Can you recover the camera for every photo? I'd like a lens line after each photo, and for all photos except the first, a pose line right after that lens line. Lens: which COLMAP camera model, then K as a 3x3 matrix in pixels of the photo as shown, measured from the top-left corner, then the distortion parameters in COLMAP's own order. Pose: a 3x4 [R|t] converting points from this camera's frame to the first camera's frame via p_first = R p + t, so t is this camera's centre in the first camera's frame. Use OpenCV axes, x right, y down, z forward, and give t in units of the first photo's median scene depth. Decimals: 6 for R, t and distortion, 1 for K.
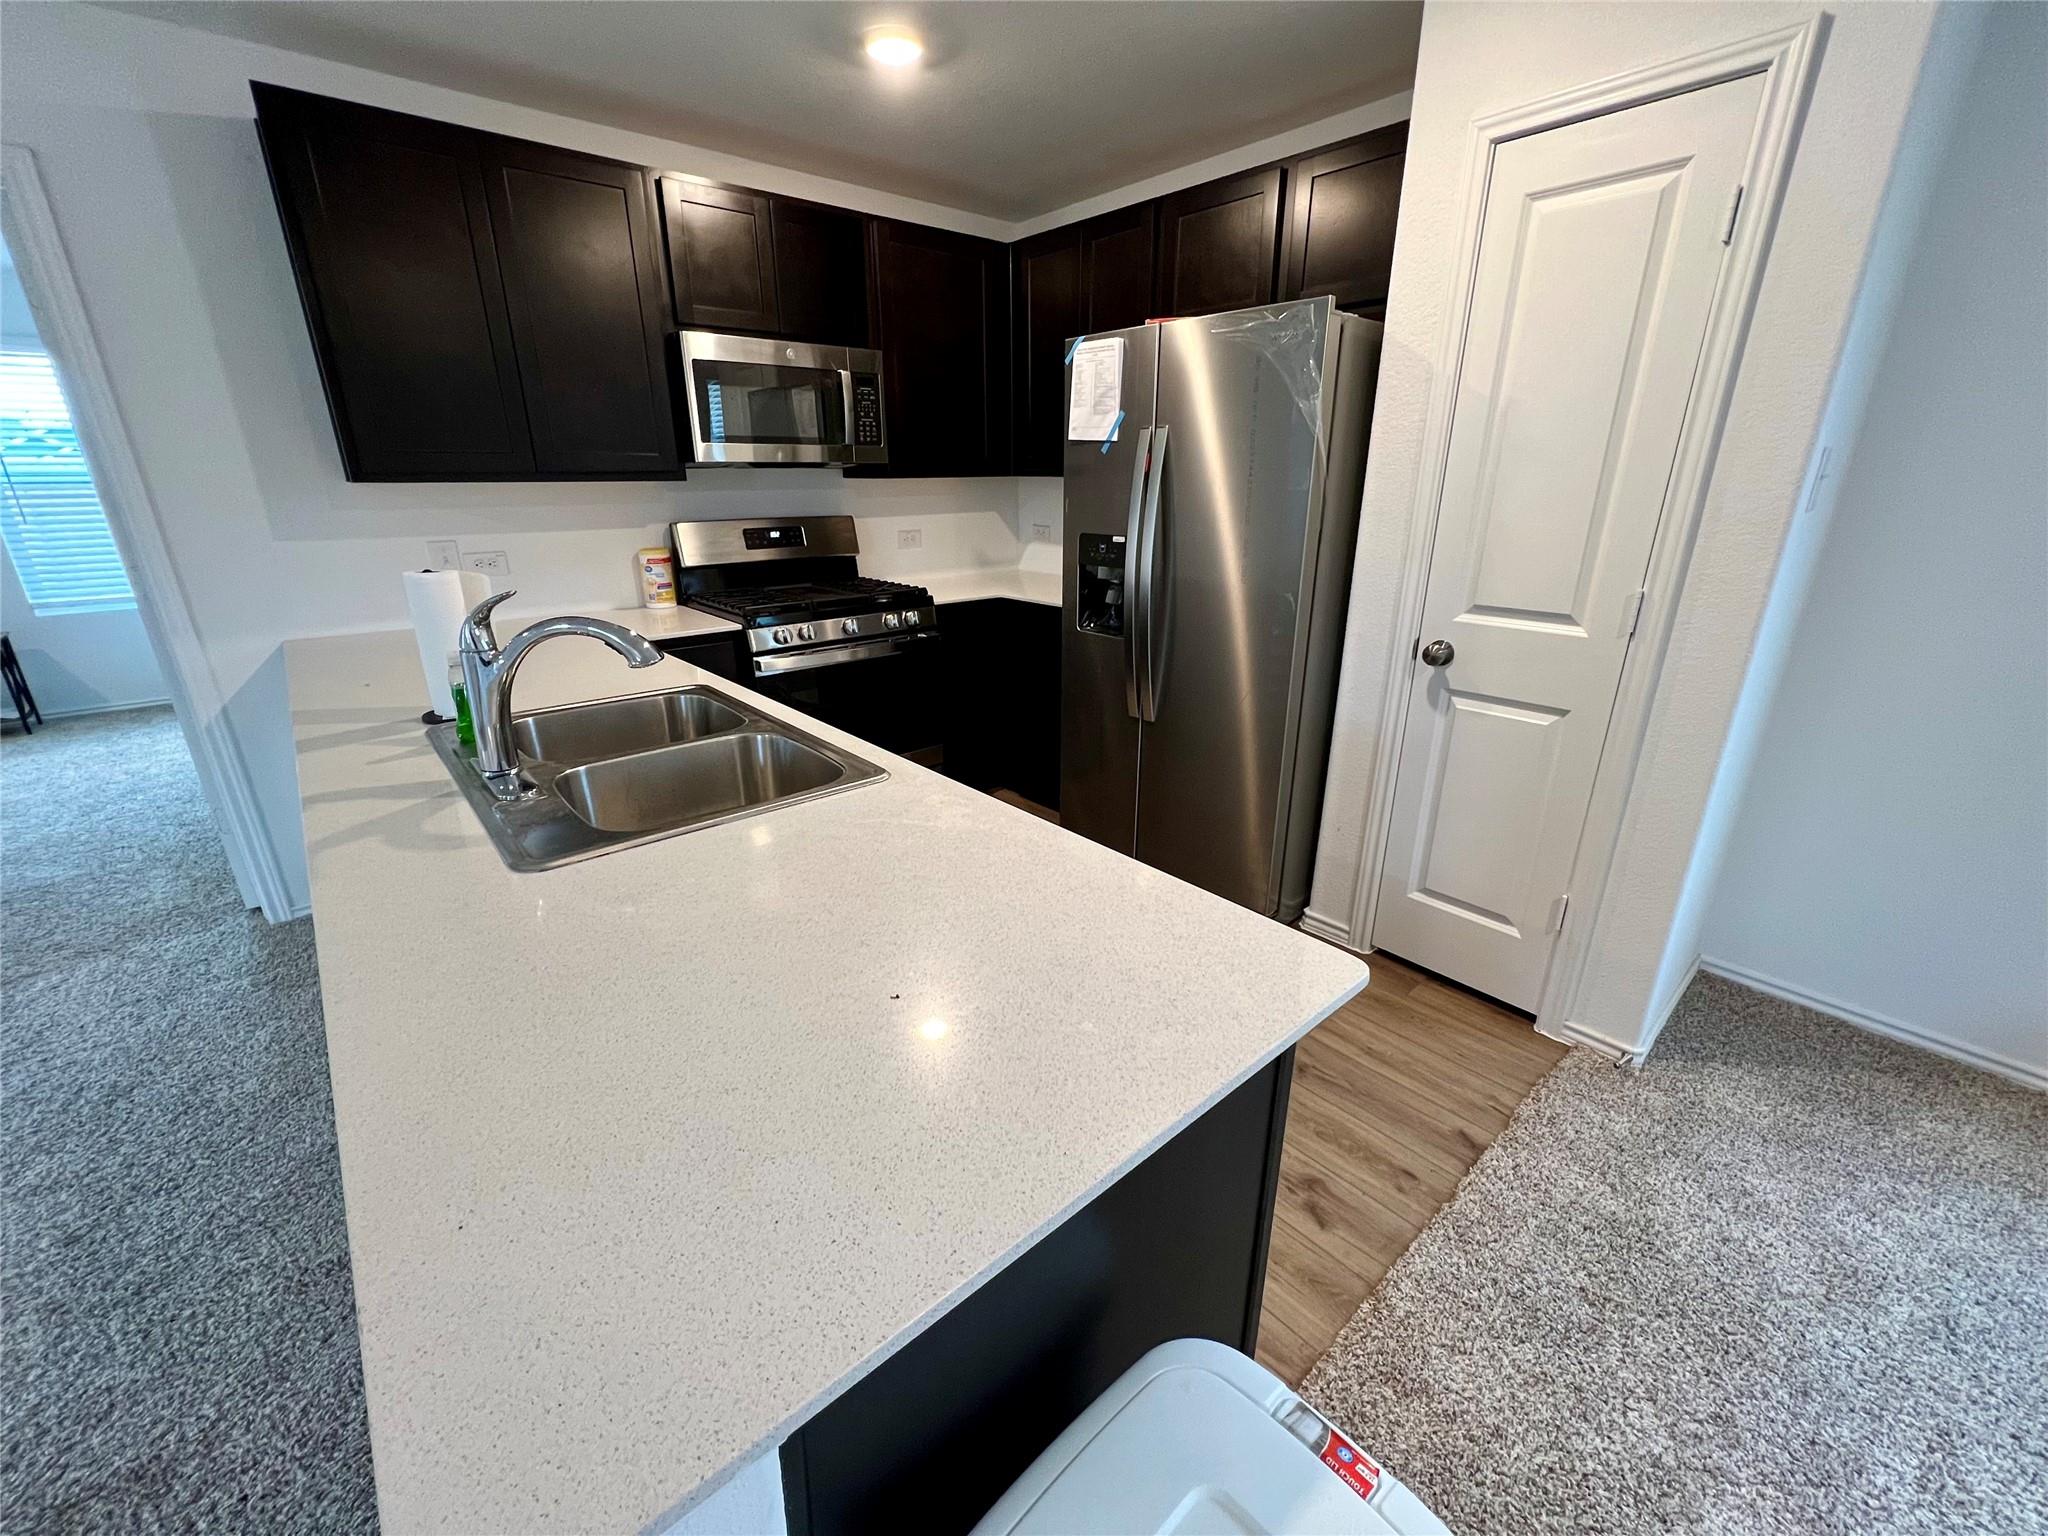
lens RADIAL K [[821.8, 0, 1024.0], [0, 821.8, 768.0], [0, 0, 1]] dist [-0.000330, 0.000012]
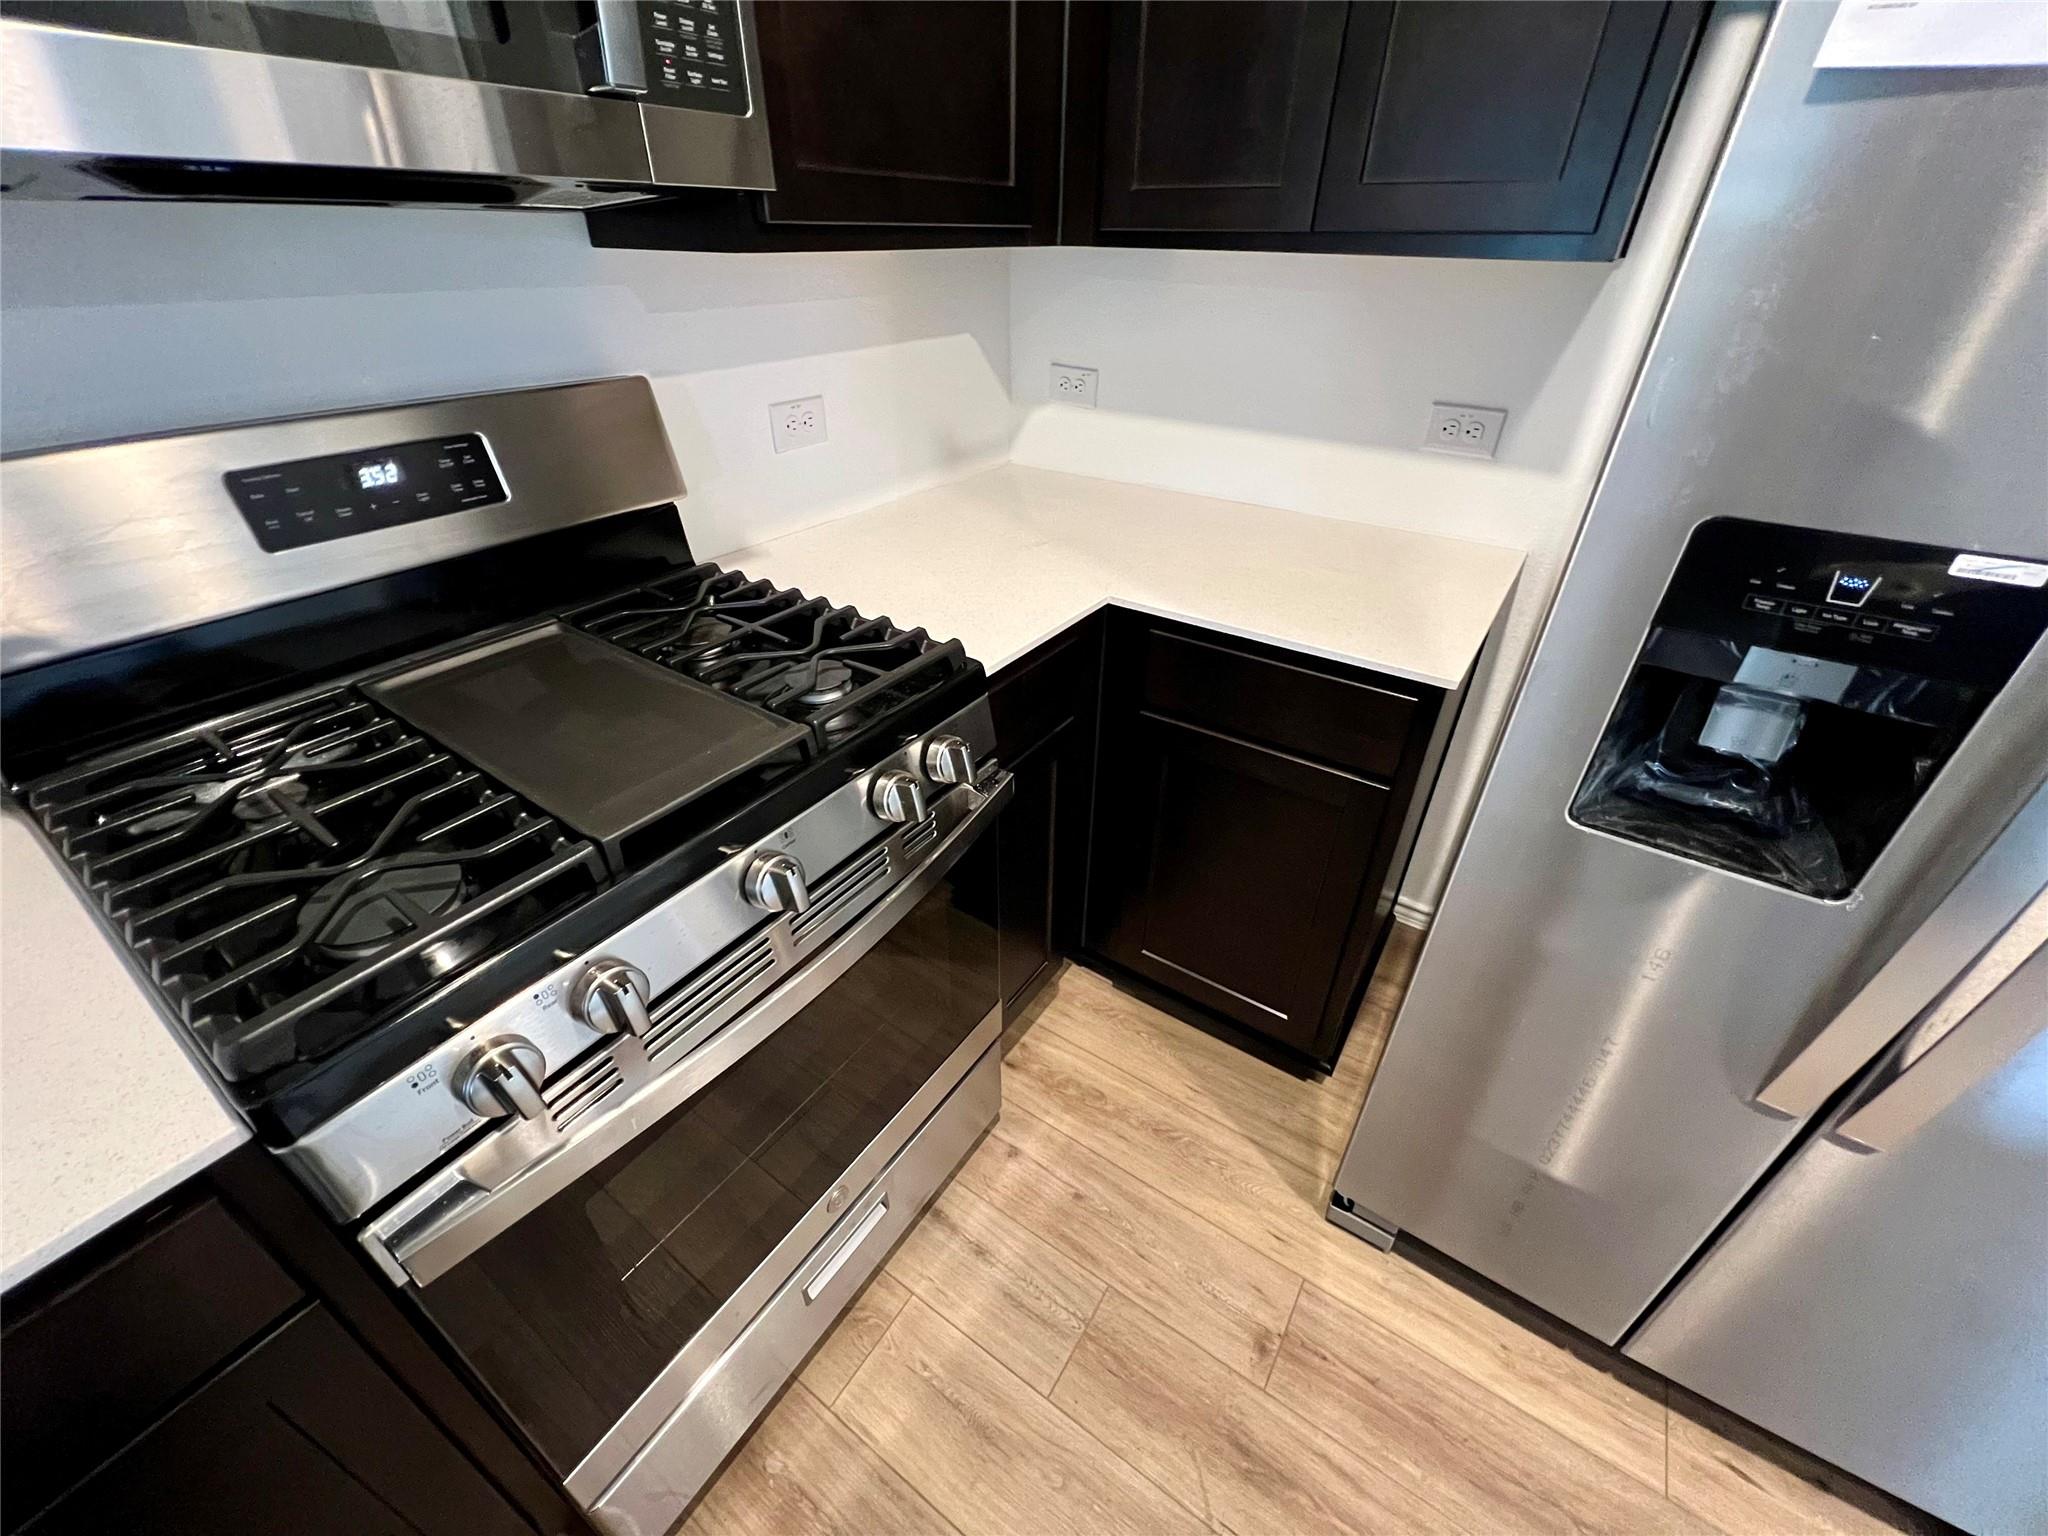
lens RADIAL K [[821.8, 0, 1024.0], [0, 821.8, 768.0], [0, 0, 1]] dist [-0.000330, 0.000012]
pose [[0.965040, -0.133594, 0.225501, -0.197256], [0.077915, 0.967679, 0.239847, -0.279150], [-0.250255, -0.213892, 0.944258, 0.776420]]
